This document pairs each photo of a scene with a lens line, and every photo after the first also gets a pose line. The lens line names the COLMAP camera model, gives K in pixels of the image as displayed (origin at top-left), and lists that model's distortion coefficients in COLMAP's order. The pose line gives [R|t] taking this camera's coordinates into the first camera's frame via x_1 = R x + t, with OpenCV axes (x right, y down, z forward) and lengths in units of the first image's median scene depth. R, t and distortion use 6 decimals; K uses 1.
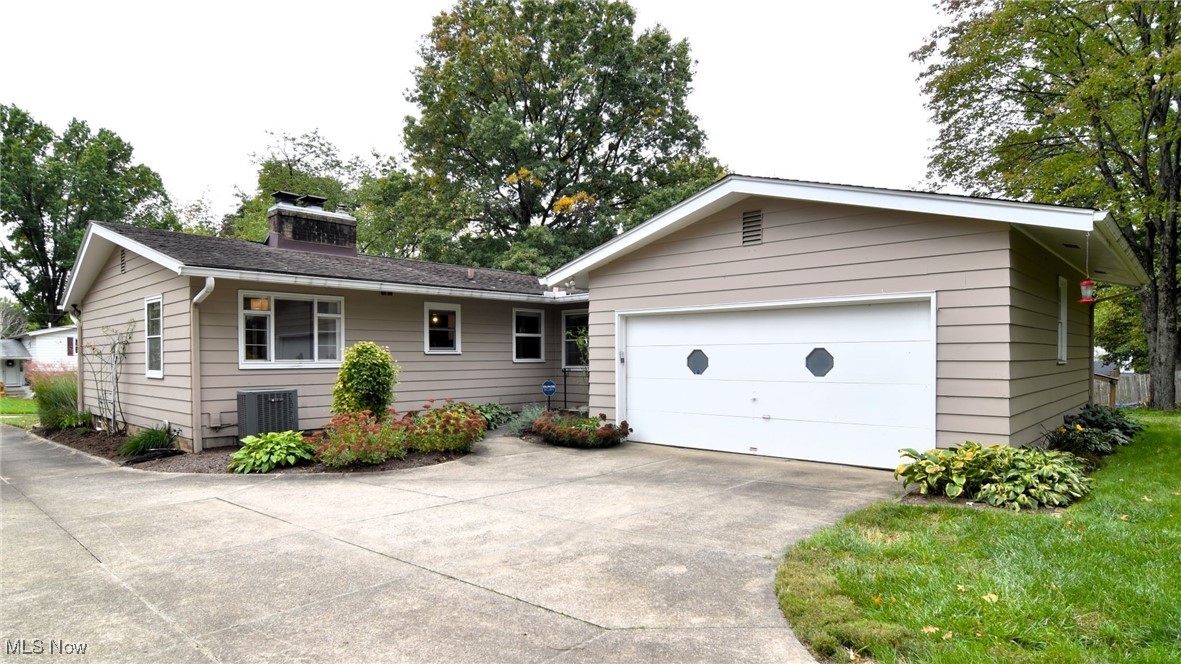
lens RADIAL K [[696.8, 0, 590.5], [0, 696.8, 332.0], [0, 0, 1]] dist [0.001597, 0.000364]
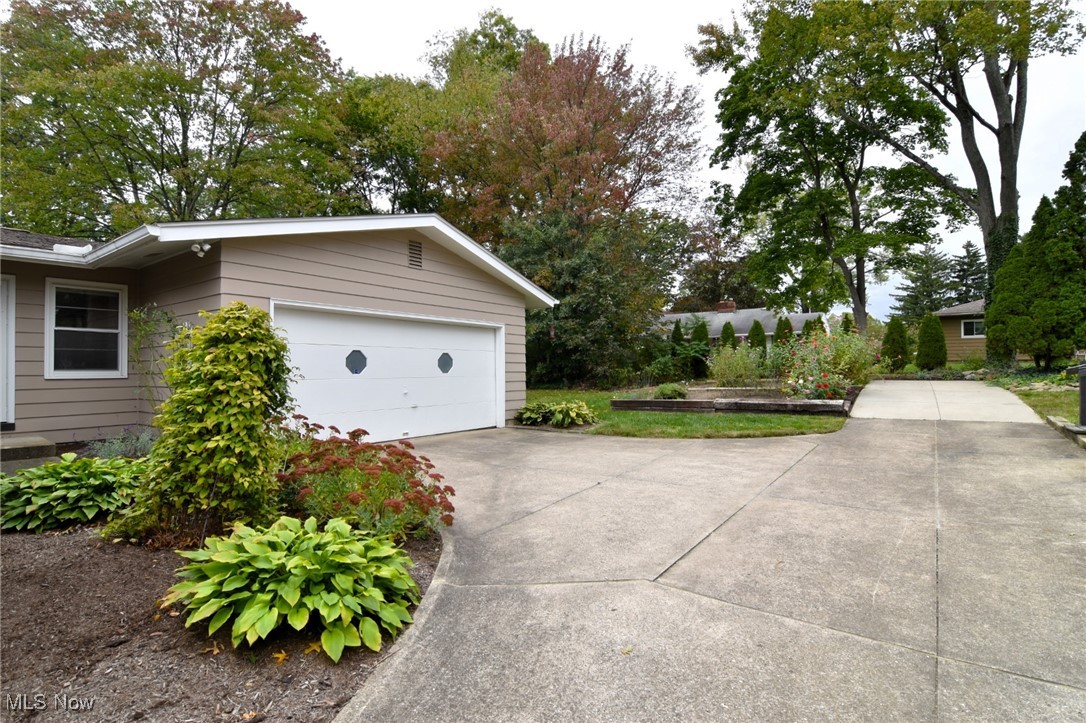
lens RADIAL K [[505.0, 0, 543.0], [0, 505.0, 361.5], [0, 0, 1]] dist [0.000030, -0.000050]
pose [[-0.088369, -0.019702, 0.995893, -0.670362], [-0.009974, 0.999772, 0.018894, 0.024464], [-0.996038, -0.008263, -0.088546, 0.789525]]
